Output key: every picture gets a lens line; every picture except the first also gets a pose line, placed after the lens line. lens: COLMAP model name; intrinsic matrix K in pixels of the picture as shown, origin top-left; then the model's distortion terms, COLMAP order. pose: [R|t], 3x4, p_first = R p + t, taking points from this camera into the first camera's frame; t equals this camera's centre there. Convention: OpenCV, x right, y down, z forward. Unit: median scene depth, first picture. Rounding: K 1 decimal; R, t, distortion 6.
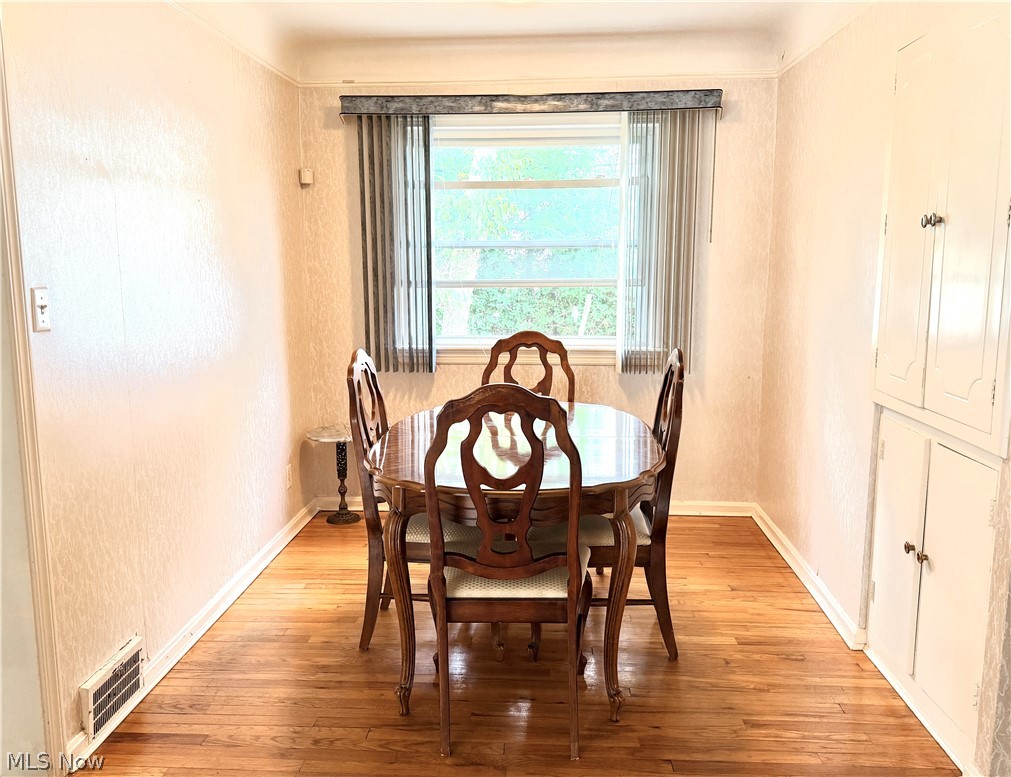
lens RADIAL K [[855.8, 0, 503.7], [0, 855.8, 397.1], [0, 0, 1]] dist [0.082351, -0.040017]
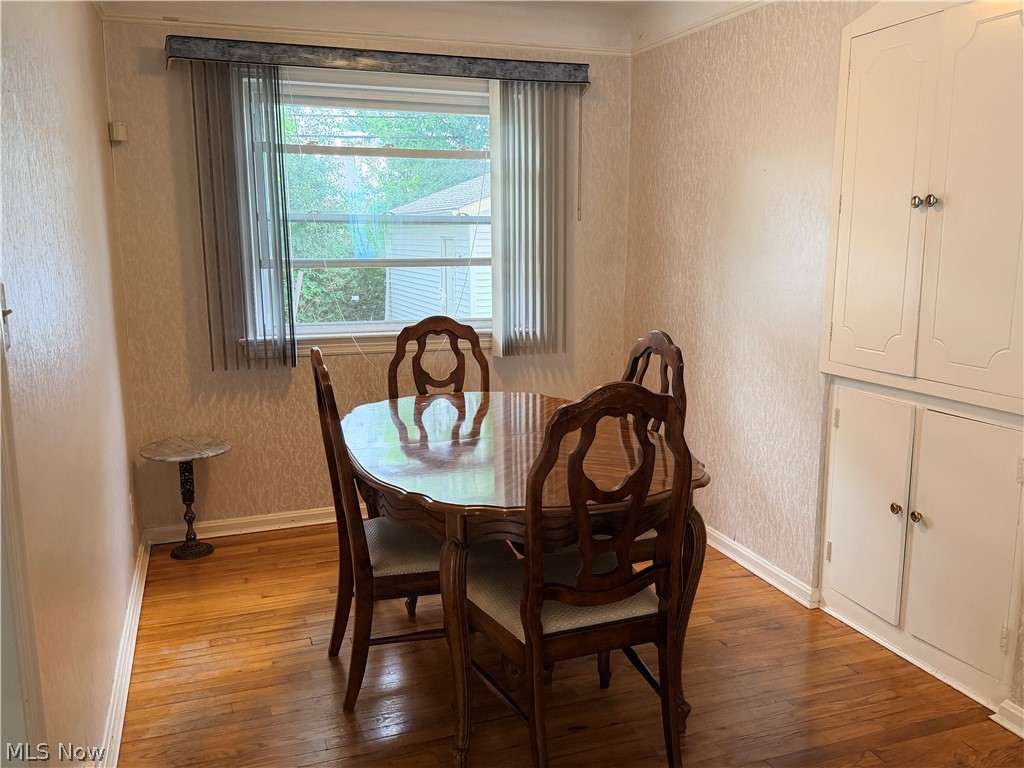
lens RADIAL K [[860.1, 0, 513.2], [0, 860.1, 380.9], [0, 0, 1]] dist [0.044794, -0.045411]
pose [[0.919545, -0.065322, 0.387518, -0.231267], [0.060999, 0.997862, 0.023461, -0.023338], [-0.388222, 0.002065, 0.921563, 0.125784]]
